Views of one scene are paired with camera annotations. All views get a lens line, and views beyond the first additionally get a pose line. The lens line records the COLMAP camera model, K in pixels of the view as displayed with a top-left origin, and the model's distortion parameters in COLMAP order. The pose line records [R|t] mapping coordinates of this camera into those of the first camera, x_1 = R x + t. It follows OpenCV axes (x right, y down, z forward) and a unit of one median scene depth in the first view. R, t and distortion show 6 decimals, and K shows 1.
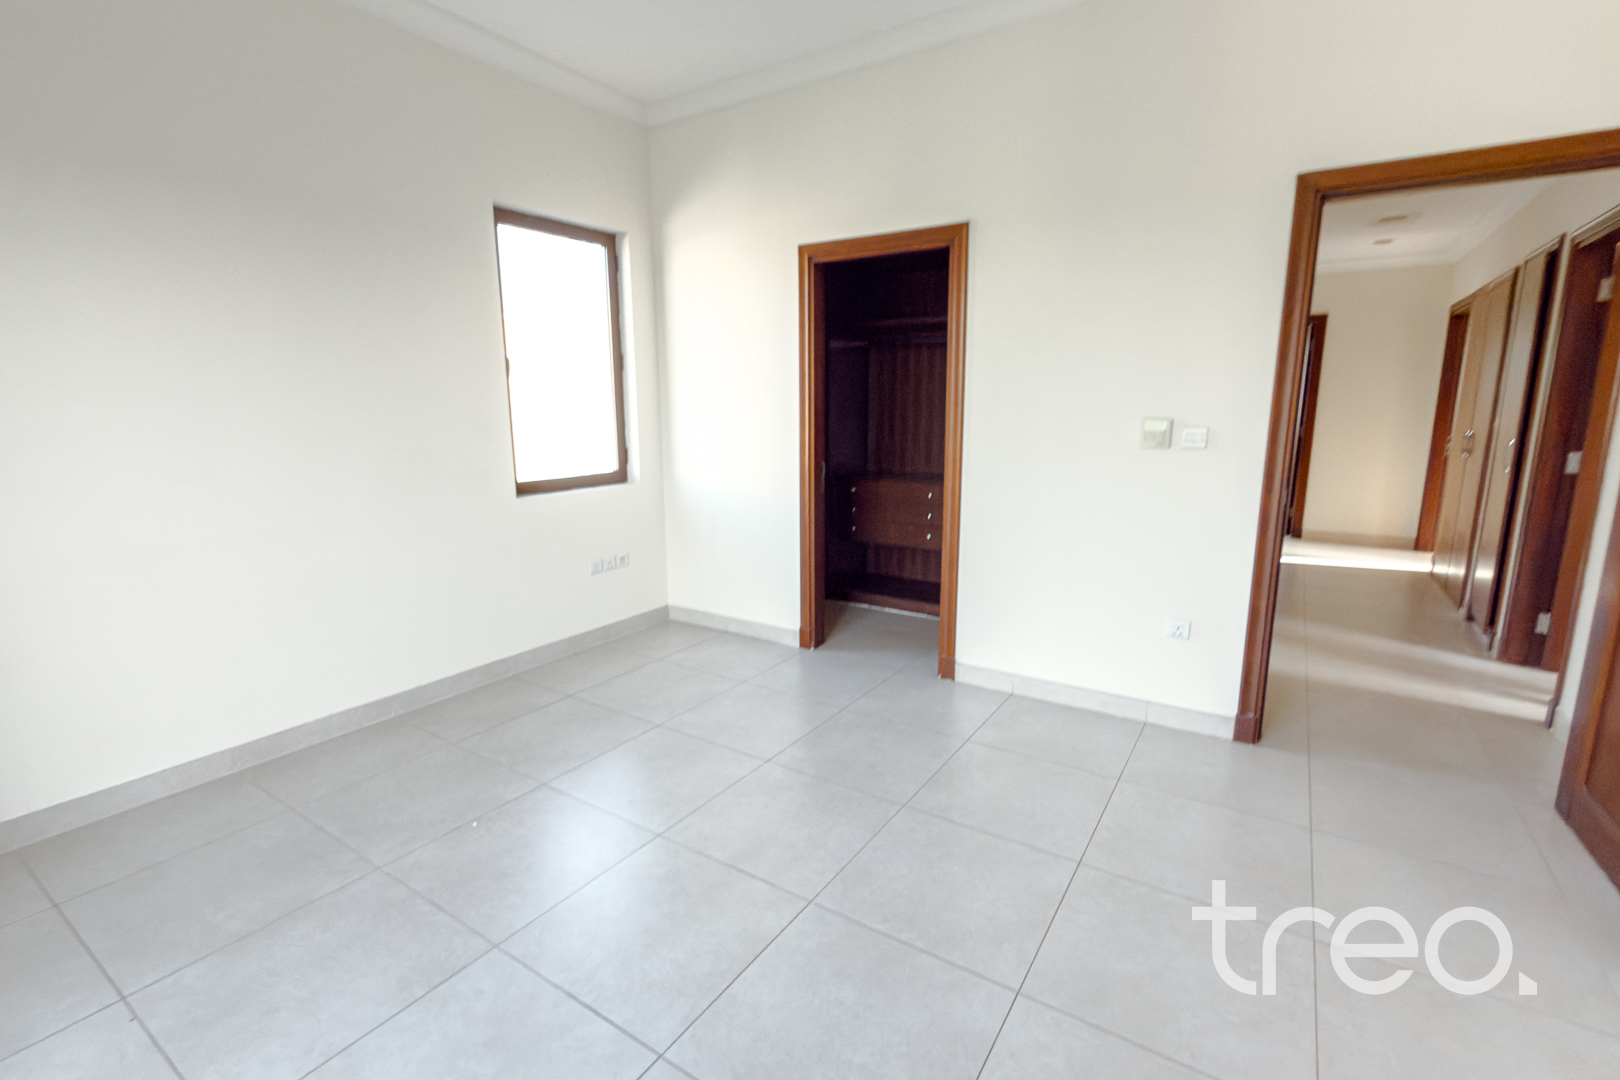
lens RADIAL K [[742.7, 0, 809.6], [0, 742.7, 541.2], [0, 0, 1]] dist [0.006841, 0.000126]
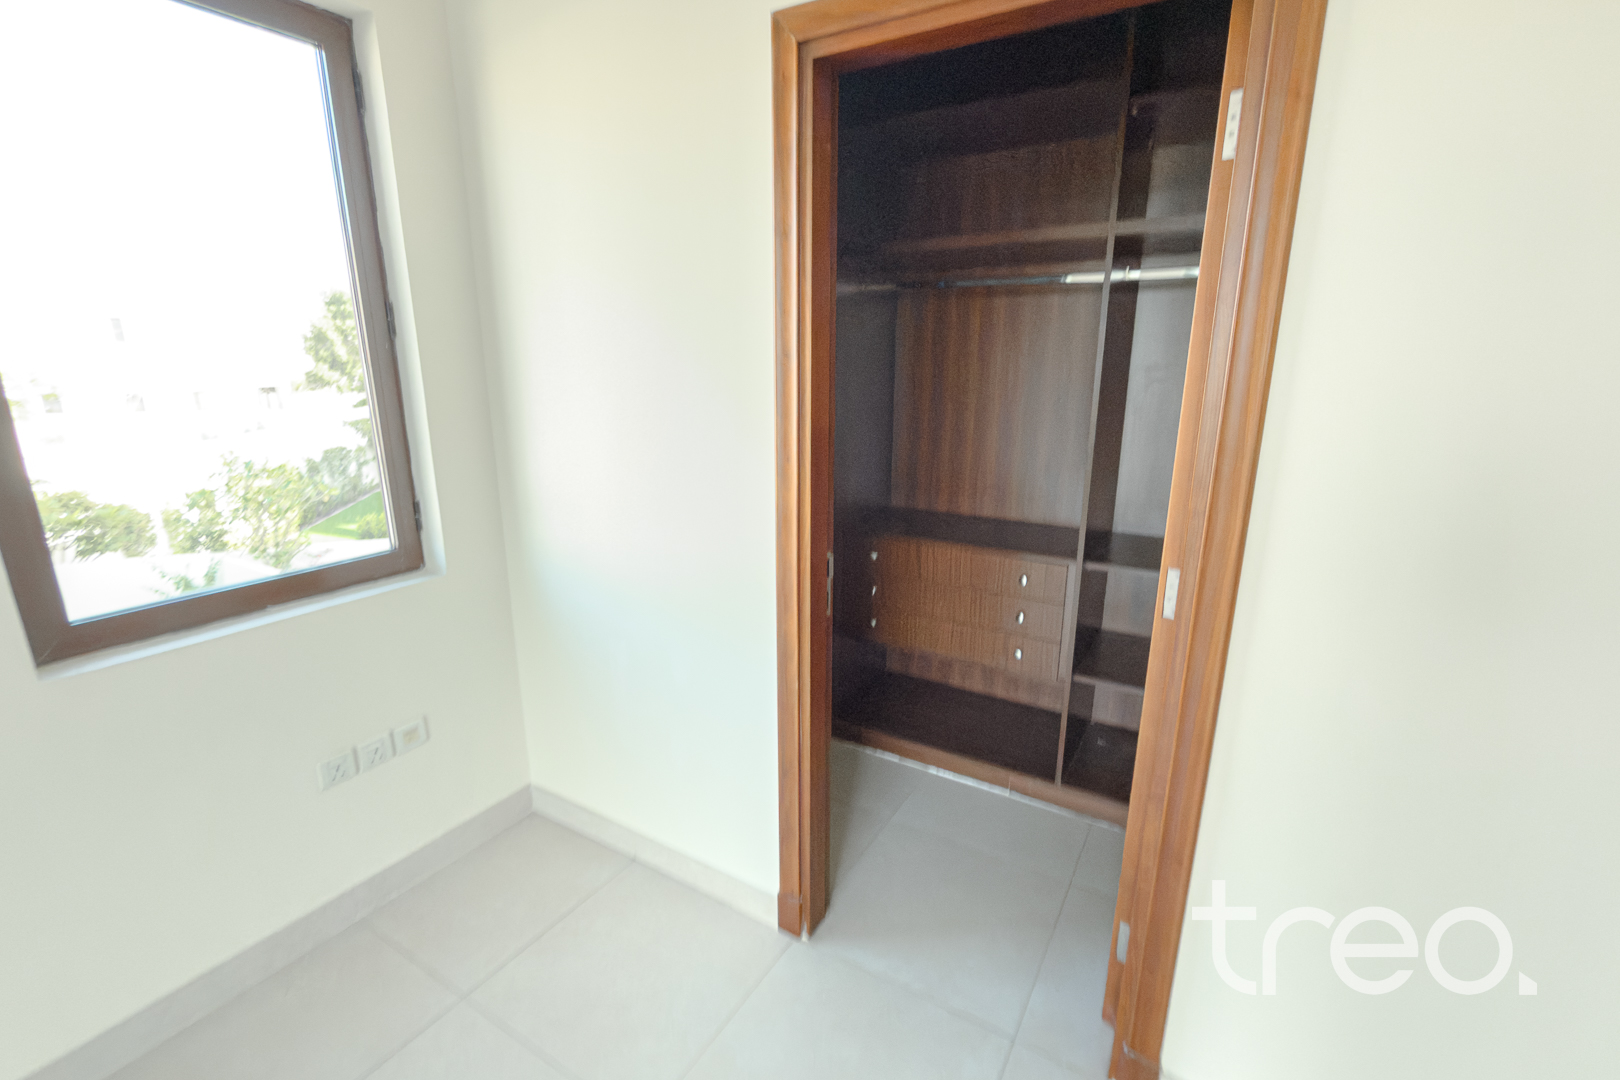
lens RADIAL K [[742.7, 0, 802.3], [0, 742.7, 541.0], [0, 0, 1]] dist [0.006841, 0.000126]
pose [[0.999753, -0.002796, 0.022041, -0.007384], [0.001491, 0.998259, 0.058965, -0.129842], [-0.022168, -0.058918, 0.998017, 0.522234]]
